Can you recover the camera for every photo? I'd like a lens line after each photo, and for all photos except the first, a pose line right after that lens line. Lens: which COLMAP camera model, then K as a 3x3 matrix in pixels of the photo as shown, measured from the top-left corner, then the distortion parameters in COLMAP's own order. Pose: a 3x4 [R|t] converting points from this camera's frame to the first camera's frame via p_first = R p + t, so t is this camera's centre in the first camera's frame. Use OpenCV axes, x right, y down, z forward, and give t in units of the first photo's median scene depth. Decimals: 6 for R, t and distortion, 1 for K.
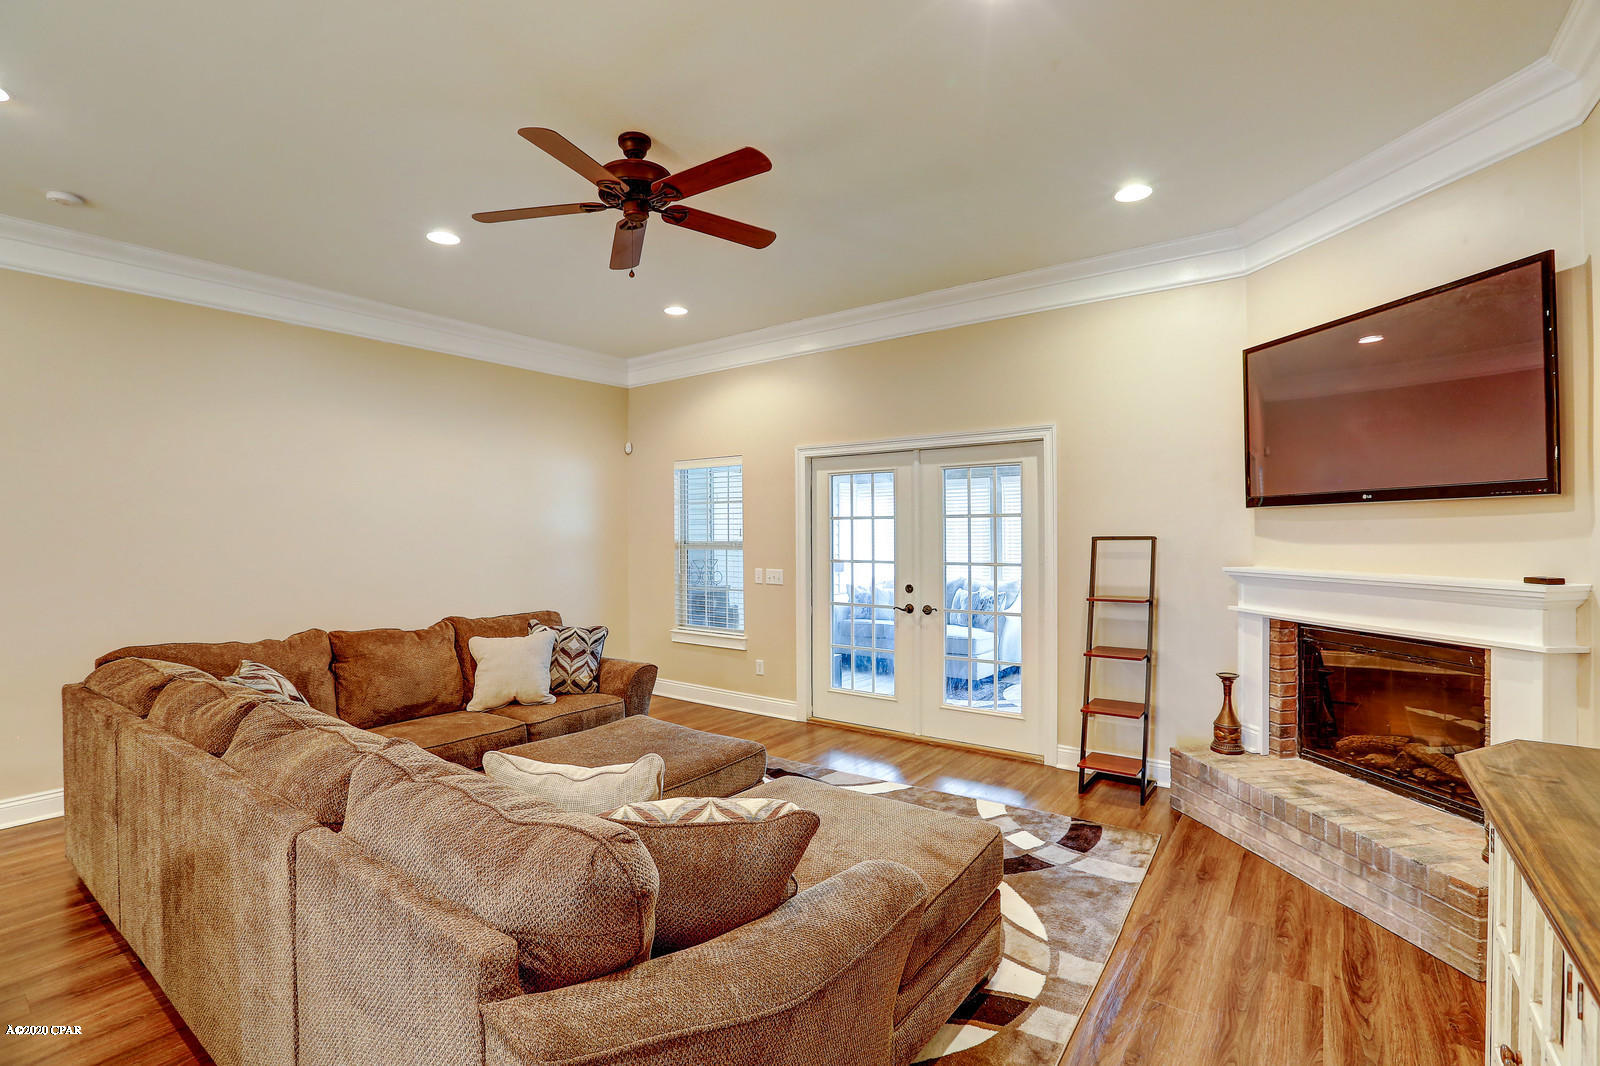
lens RADIAL K [[722.9, 0, 803.7], [0, 722.9, 529.9], [0, 0, 1]] dist [-0.028787, -0.000121]
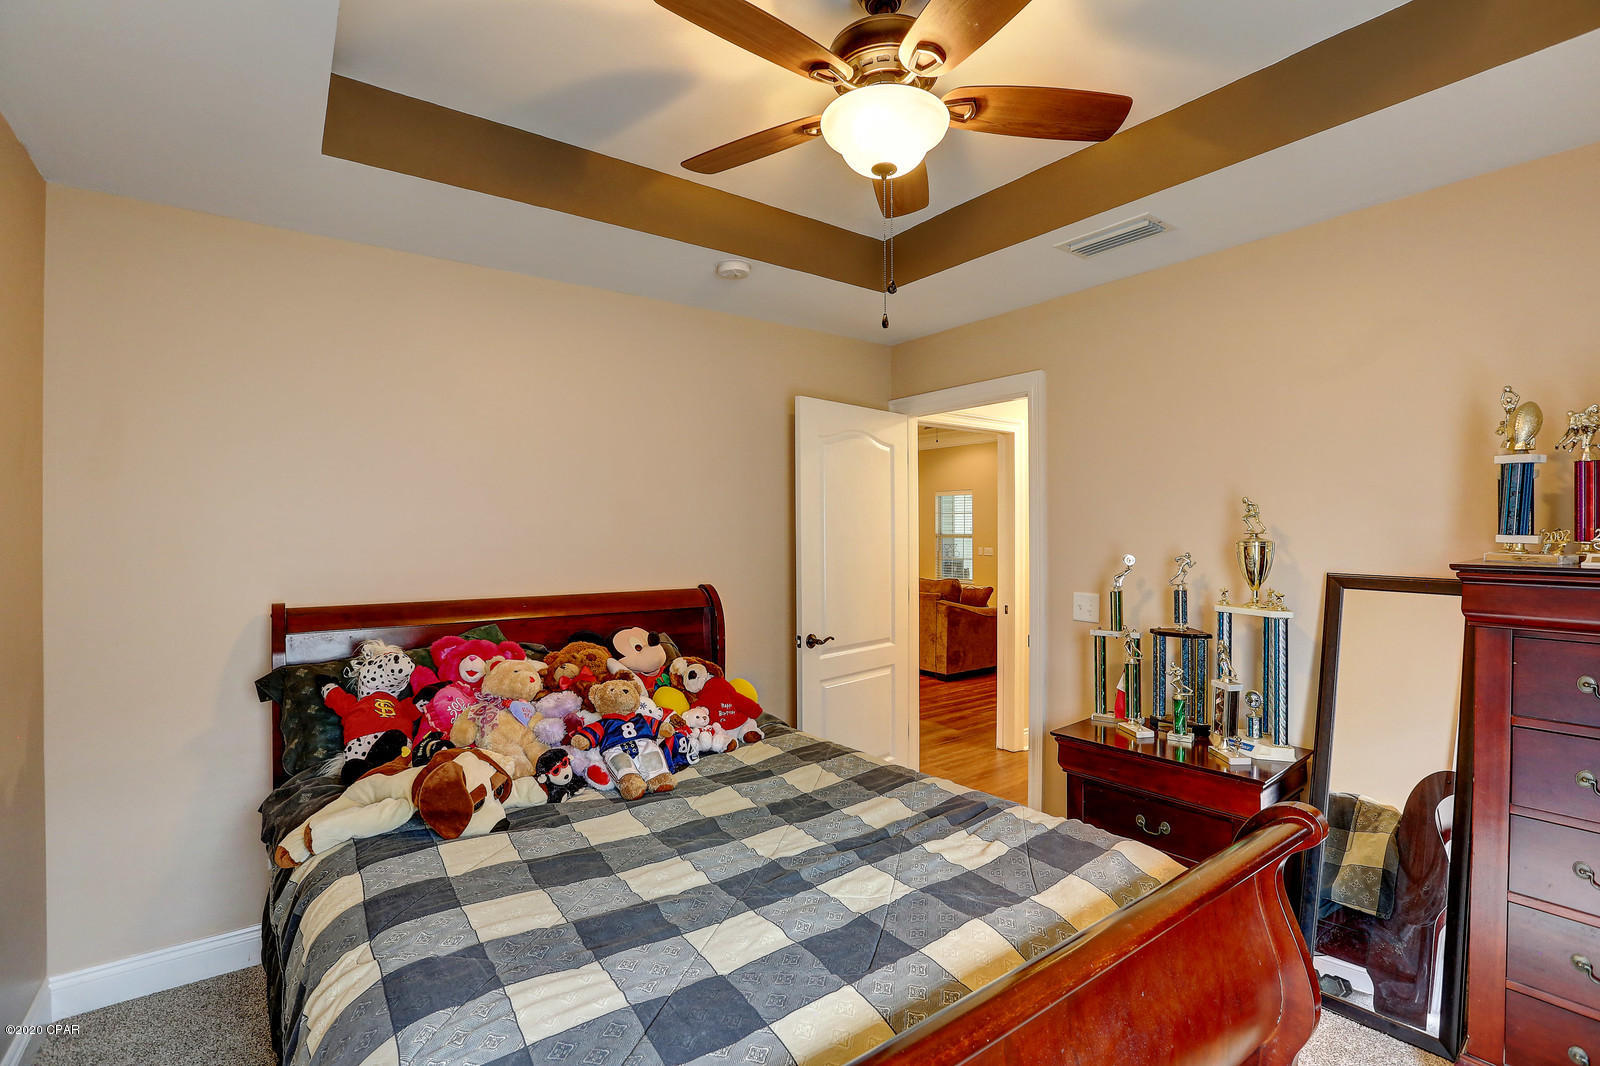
lens RADIAL K [[722.9, 0, 797.1], [0, 722.9, 533.2], [0, 0, 1]] dist [-0.028787, -0.000121]
pose [[0.952610, 0.008456, -0.304076, 0.057991], [-0.005928, 0.999940, 0.009236, -0.000918], [0.304136, -0.006996, 0.952603, -0.996203]]
